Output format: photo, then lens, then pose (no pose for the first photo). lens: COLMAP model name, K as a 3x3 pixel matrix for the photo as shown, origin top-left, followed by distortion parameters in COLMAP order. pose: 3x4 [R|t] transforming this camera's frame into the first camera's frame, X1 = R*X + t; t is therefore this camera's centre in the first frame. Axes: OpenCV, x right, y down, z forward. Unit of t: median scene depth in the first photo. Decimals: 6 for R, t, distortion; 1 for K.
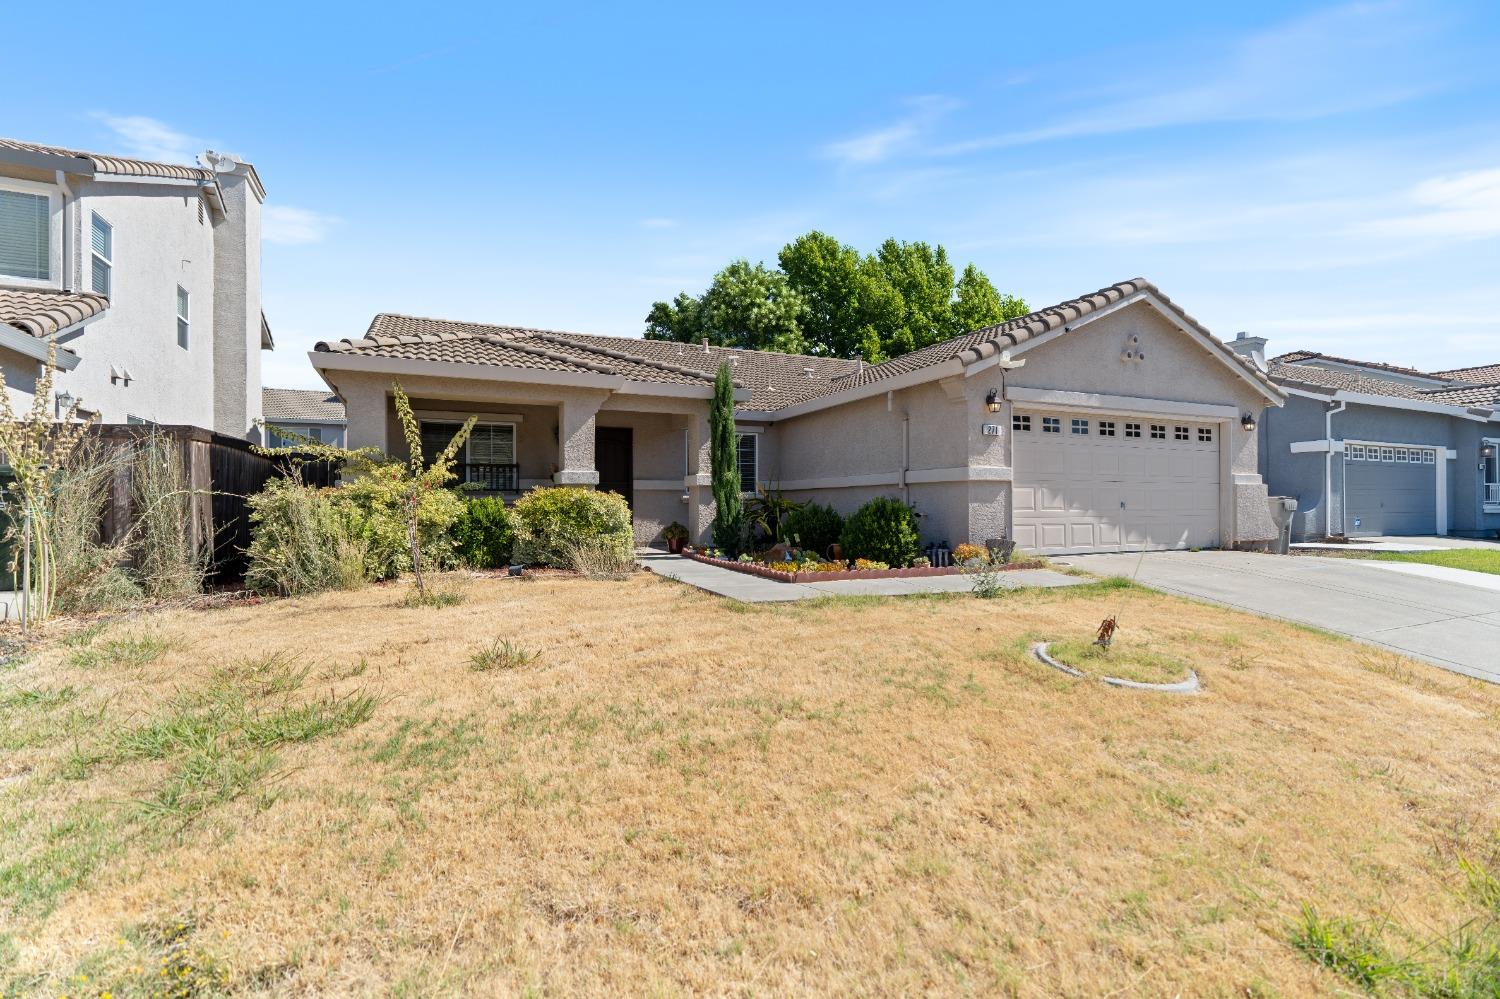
lens RADIAL K [[680.5, 0, 745.8], [0, 680.5, 499.6], [0, 0, 1]] dist [-0.001282, 0.000166]
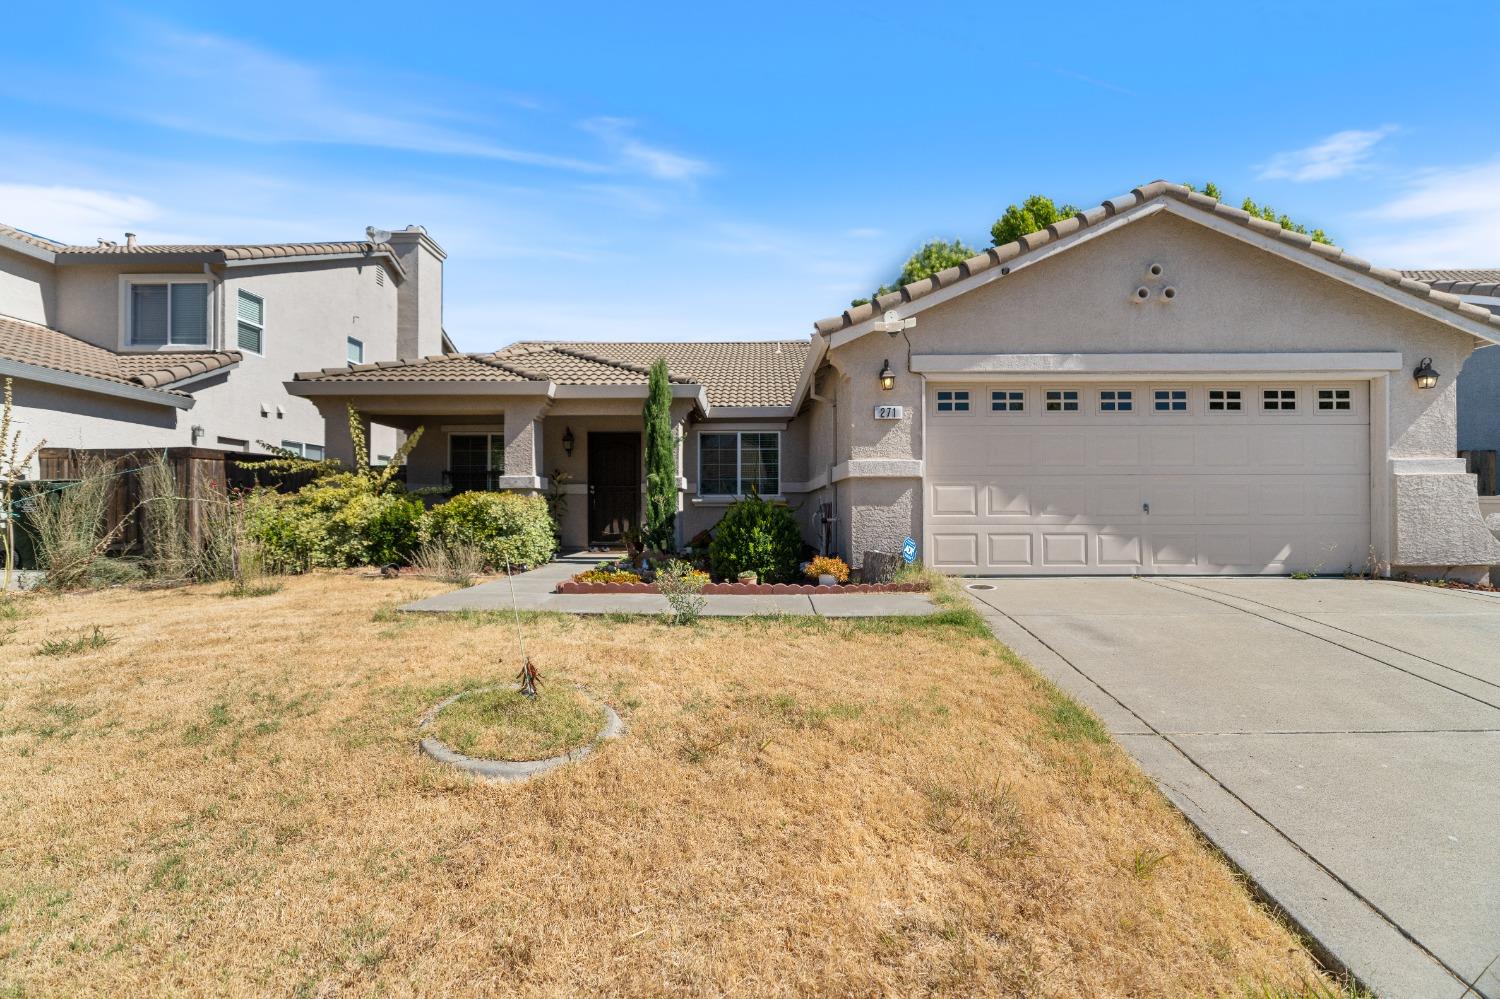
lens RADIAL K [[680.5, 0, 745.8], [0, 680.5, 499.6], [0, 0, 1]] dist [-0.001282, 0.000166]
pose [[0.908054, -0.006047, -0.418809, 0.499630], [0.003738, 0.999973, -0.006333, 0.002204], [0.418836, 0.004185, 0.908052, 0.201241]]
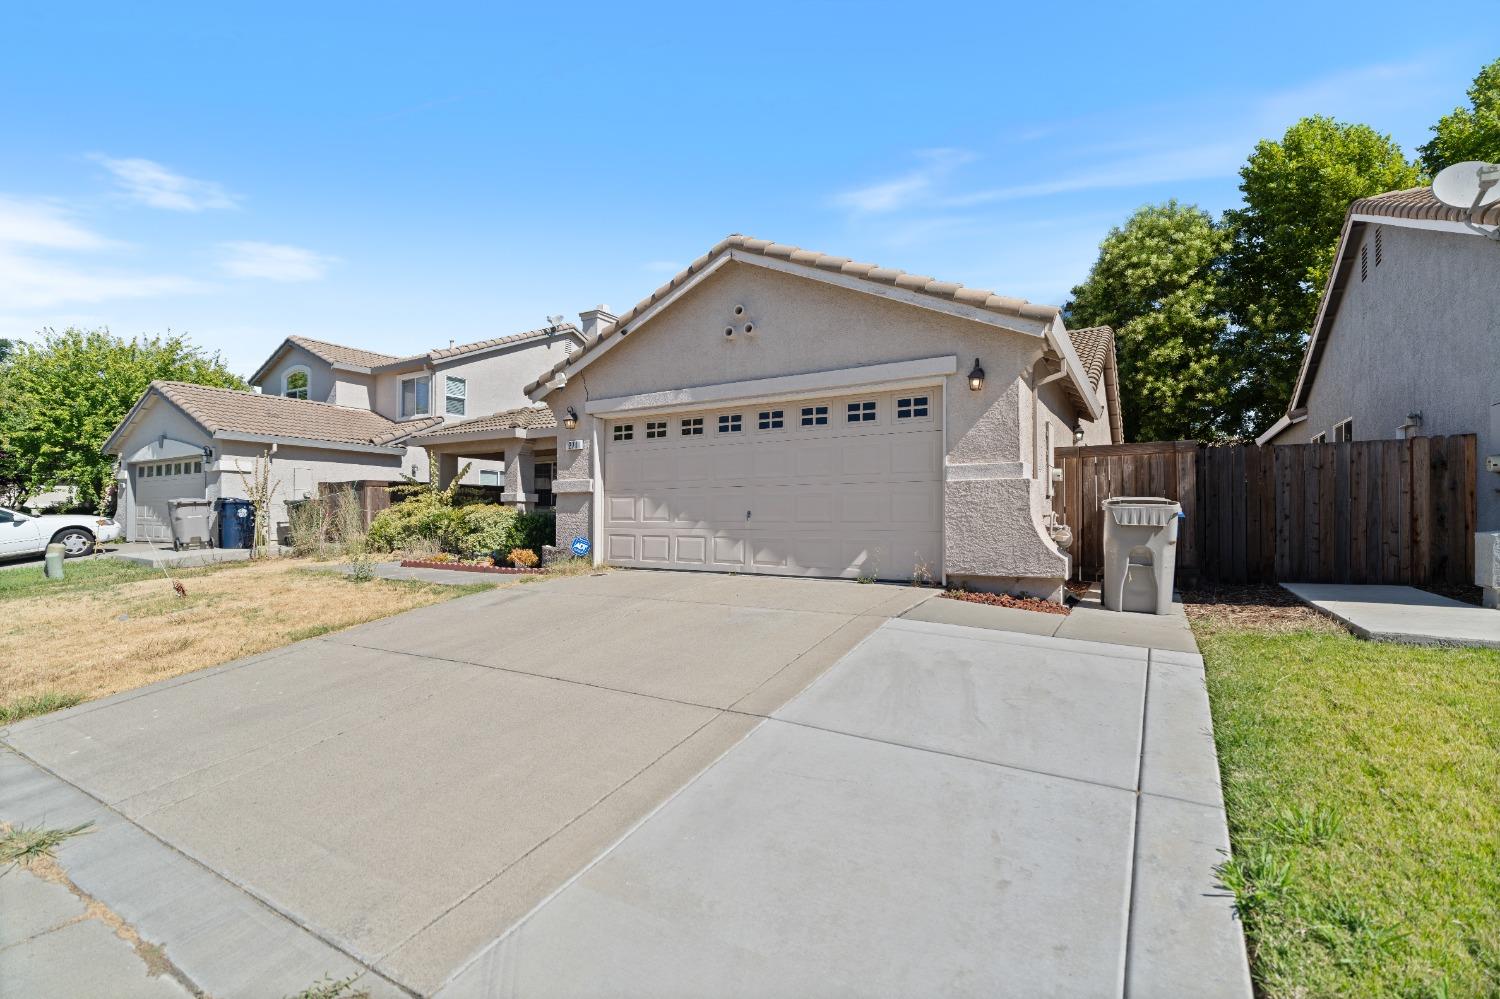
lens RADIAL K [[656.4, 0, 750.0], [0, 656.4, 499.5], [0, 0, 1]] dist [-0.001561, 0.000026]
pose [[0.575830, -0.016075, -0.817411, 1.258806], [0.011599, 0.999867, -0.011491, -0.001776], [0.817487, -0.002864, 0.575940, 0.583685]]
